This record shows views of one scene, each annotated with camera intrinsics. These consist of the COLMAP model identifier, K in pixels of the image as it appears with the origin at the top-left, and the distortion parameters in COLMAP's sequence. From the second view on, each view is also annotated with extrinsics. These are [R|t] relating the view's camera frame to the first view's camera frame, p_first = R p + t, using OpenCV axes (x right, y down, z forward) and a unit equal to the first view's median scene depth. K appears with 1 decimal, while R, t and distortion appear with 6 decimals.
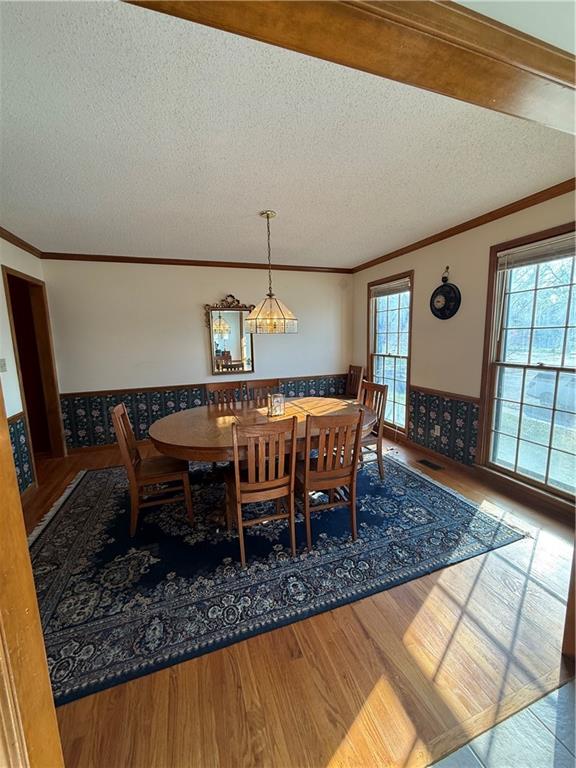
lens RADIAL K [[306.0, 0, 293.0], [0, 306.0, 382.1], [0, 0, 1]] dist [-0.002893, 0.001871]
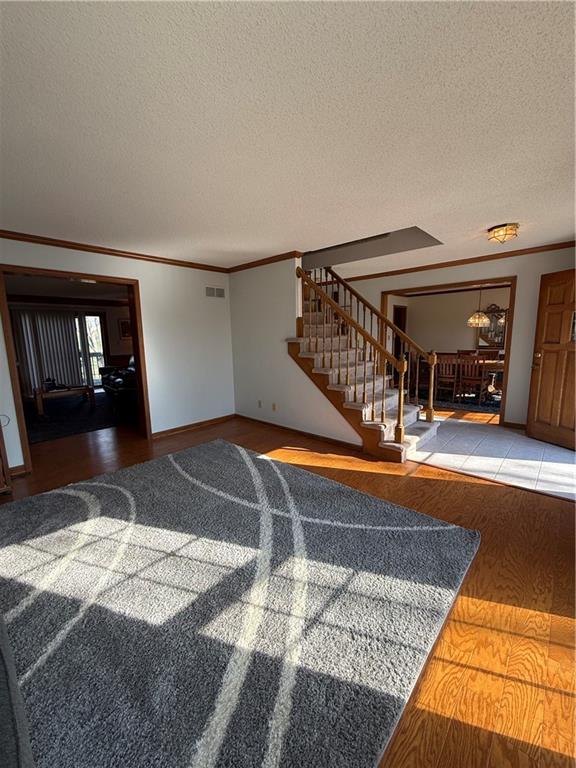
lens RADIAL K [[306.0, 0, 288.3], [0, 306.0, 381.3], [0, 0, 1]] dist [-0.002893, 0.001871]
pose [[0.455244, 0.133899, -0.880241, 1.832704], [-0.116079, 0.989115, 0.090426, 0.278764], [0.882768, 0.061011, 0.465831, -1.758842]]
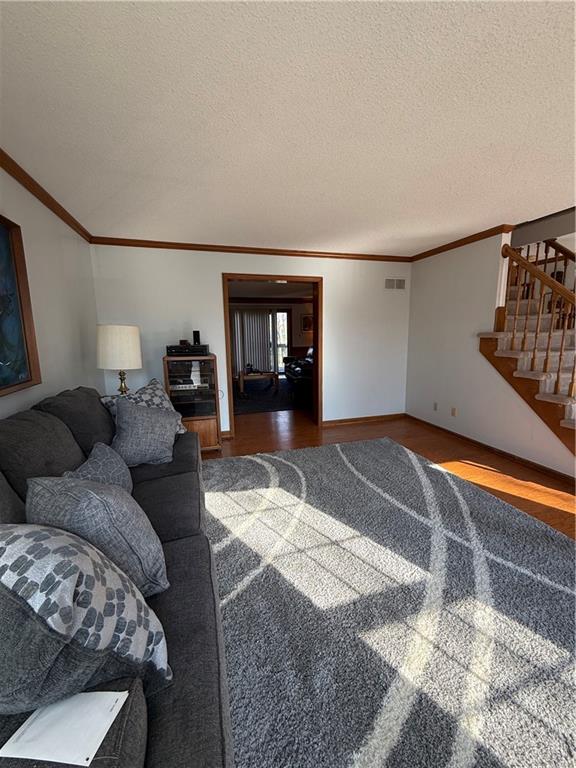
lens RADIAL K [[306.0, 0, 288.6], [0, 306.0, 381.4], [0, 0, 1]] dist [-0.002893, 0.001871]
pose [[-0.061059, 0.169368, -0.983660, 1.783267], [-0.130320, 0.975710, 0.176088, 0.283680], [0.989590, 0.138943, -0.037504, -1.786947]]
